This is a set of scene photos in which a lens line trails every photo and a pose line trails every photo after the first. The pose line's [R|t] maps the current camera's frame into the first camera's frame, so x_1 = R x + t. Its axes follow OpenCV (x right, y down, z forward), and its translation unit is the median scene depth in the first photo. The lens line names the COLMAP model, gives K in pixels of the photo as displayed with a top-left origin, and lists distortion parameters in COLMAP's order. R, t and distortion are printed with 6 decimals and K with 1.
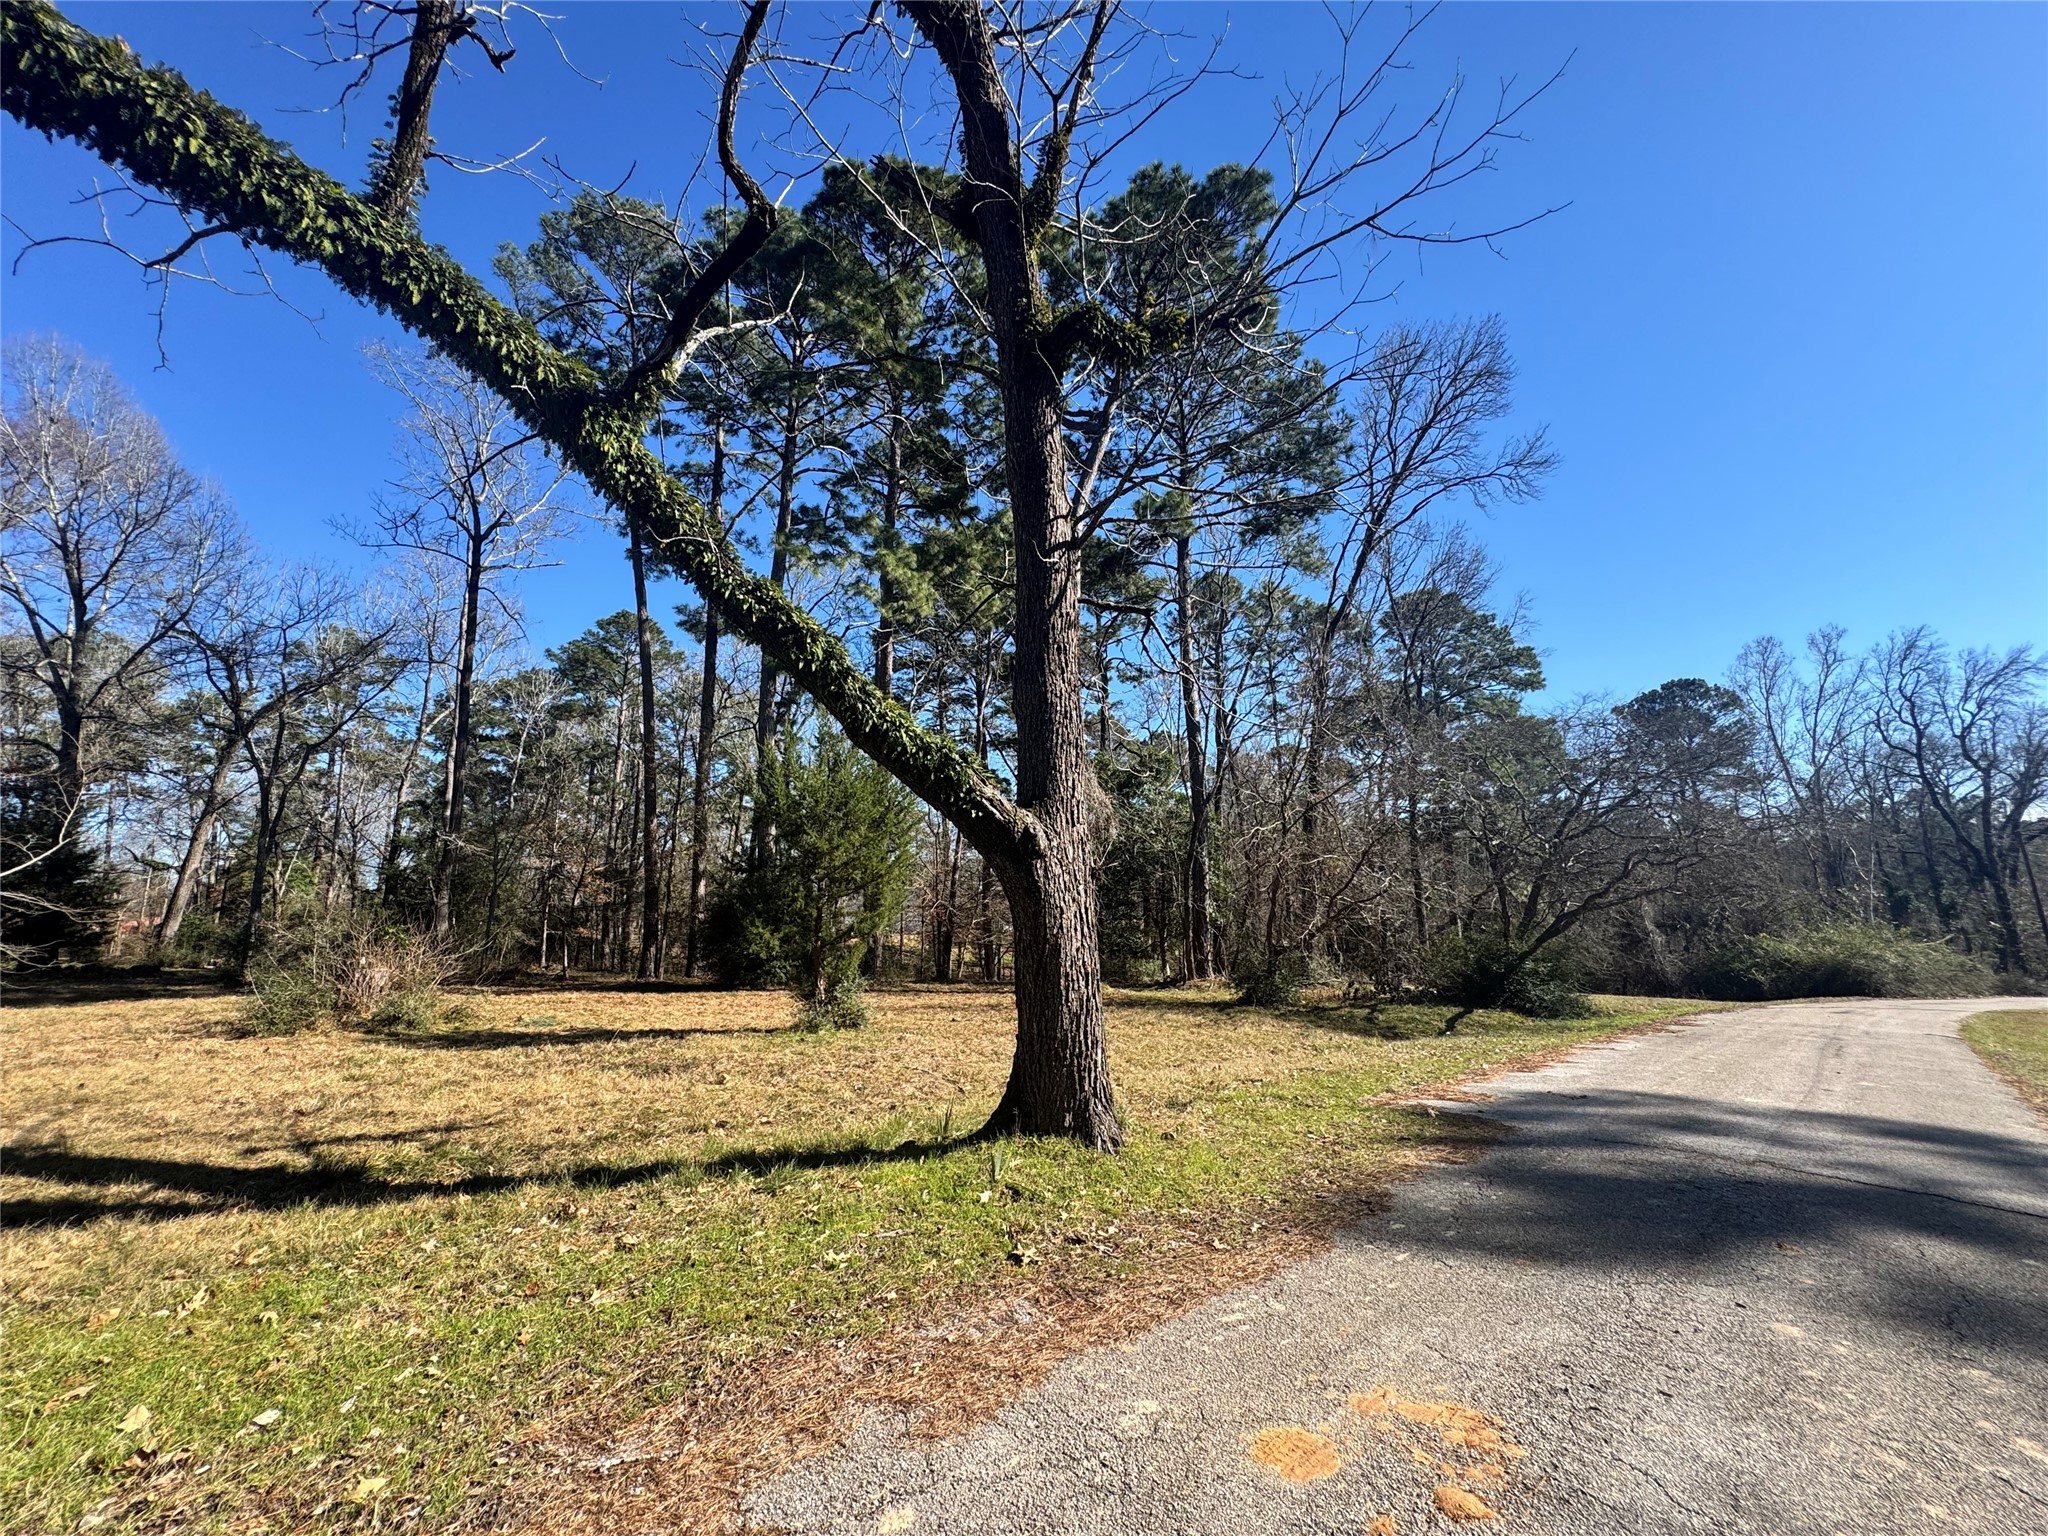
lens RADIAL K [[819.7, 0, 1020.3], [0, 819.7, 767.6], [0, 0, 1]] dist [-0.001212, 0.000508]
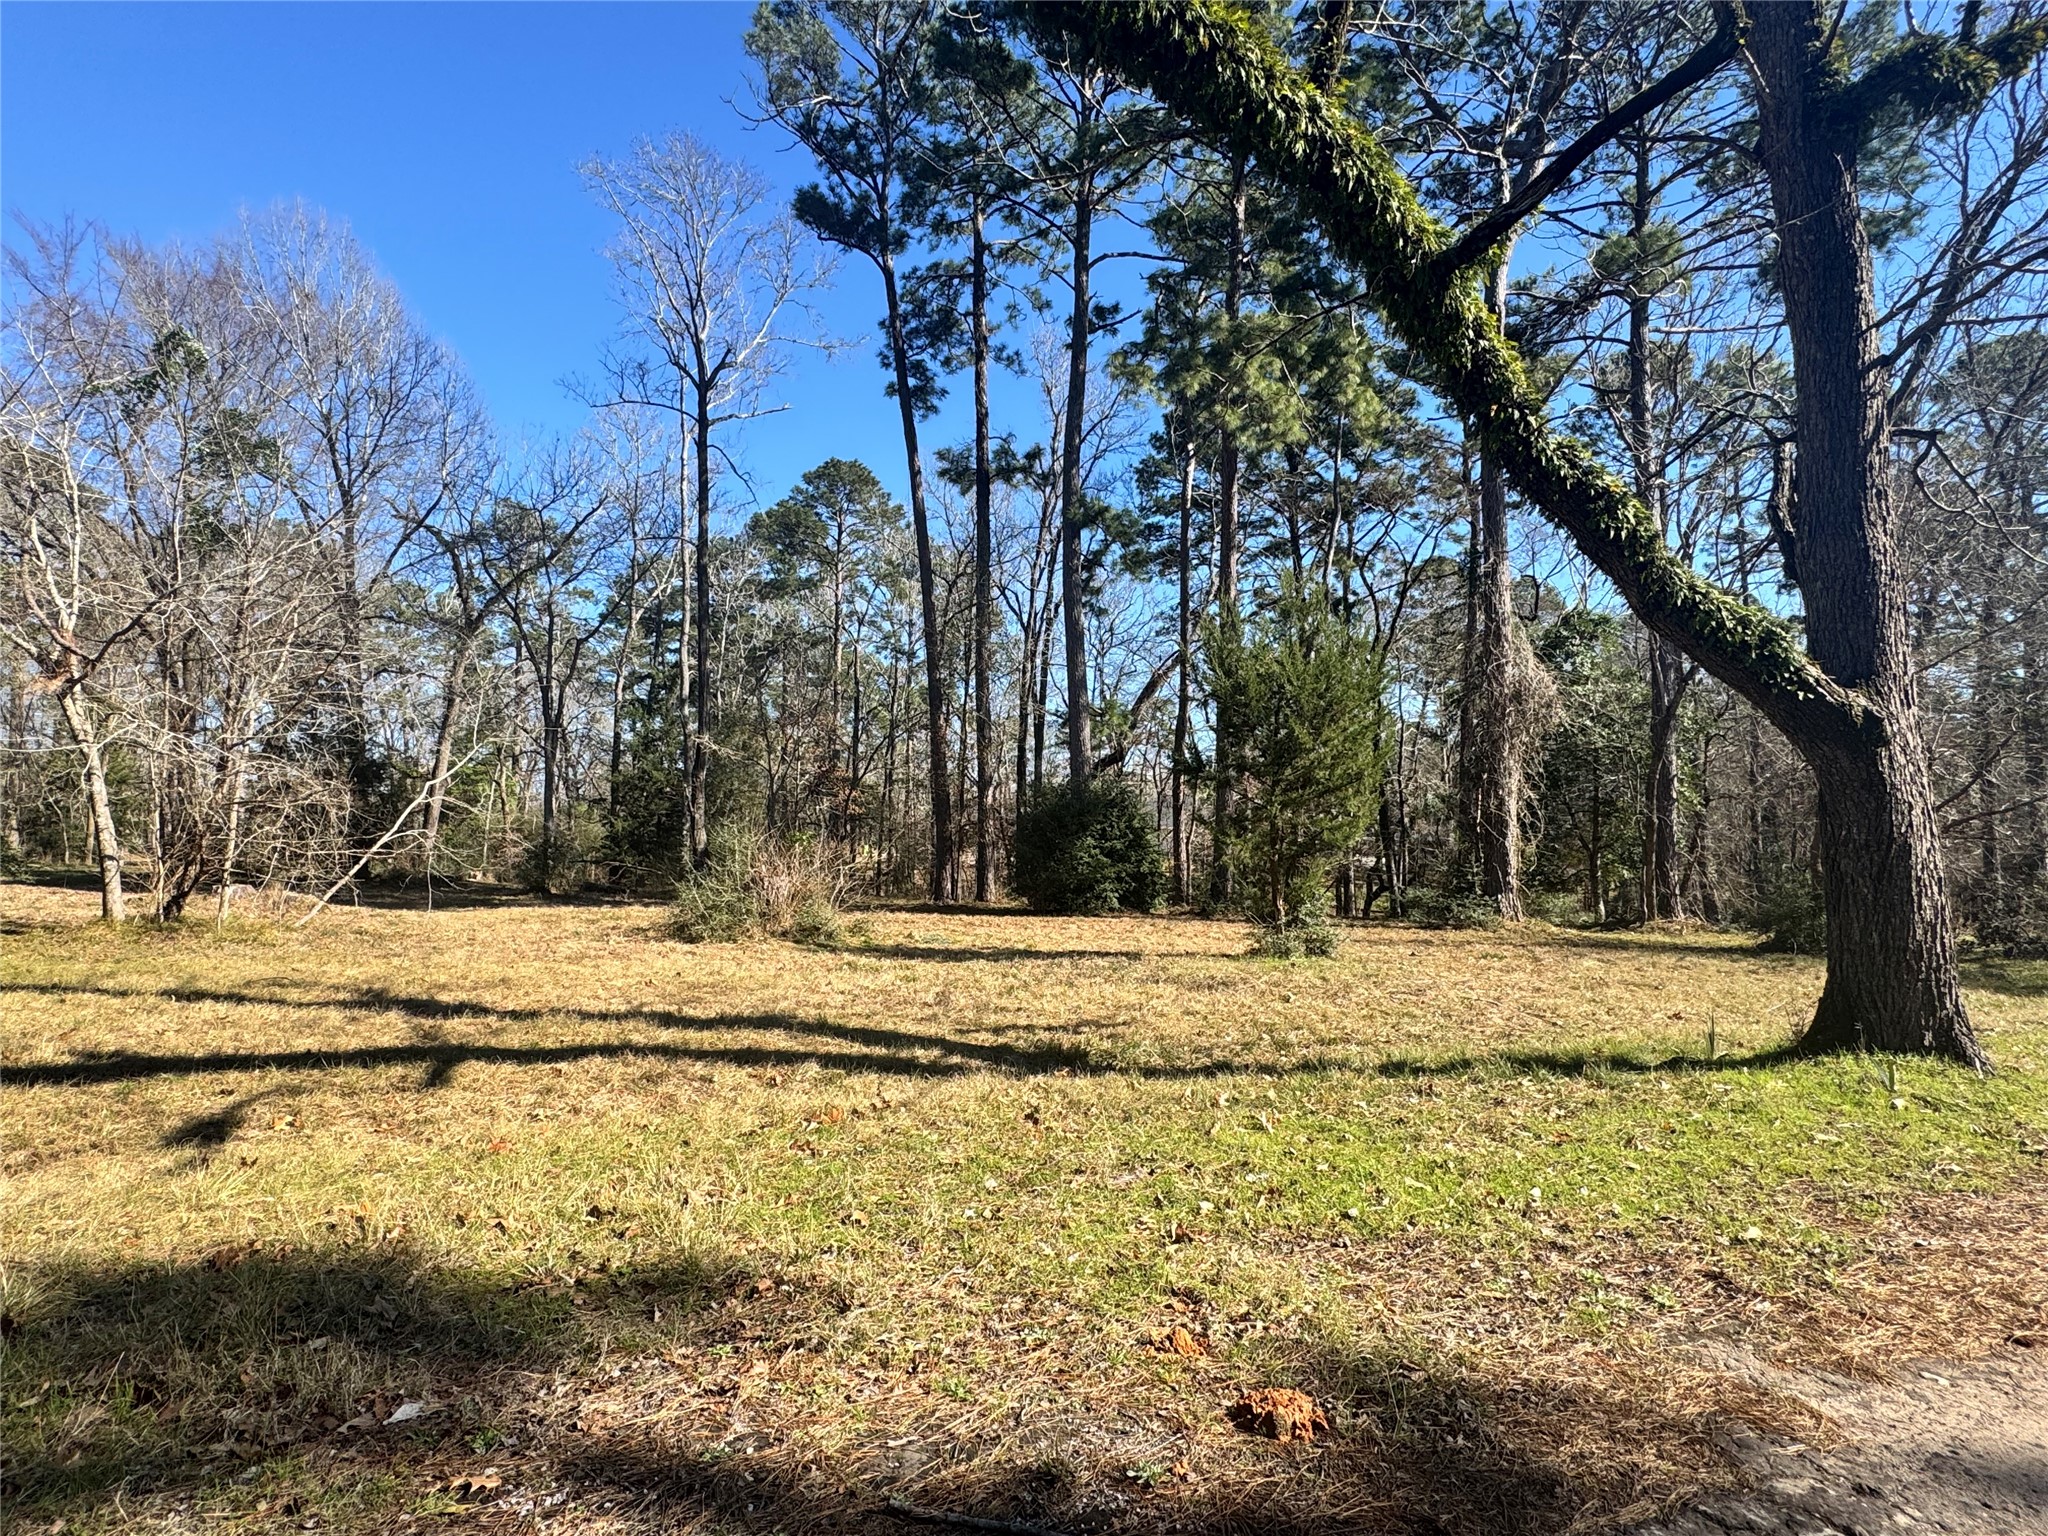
lens RADIAL K [[1086.5, 0, 1017.2], [0, 1086.5, 766.2], [0, 0, 1]] dist [0.000477, -0.000385]
pose [[0.971431, -0.005103, -0.237267, -0.123761], [0.032023, 0.993444, 0.109744, -0.004755], [0.235152, -0.114207, 0.965226, -0.066750]]
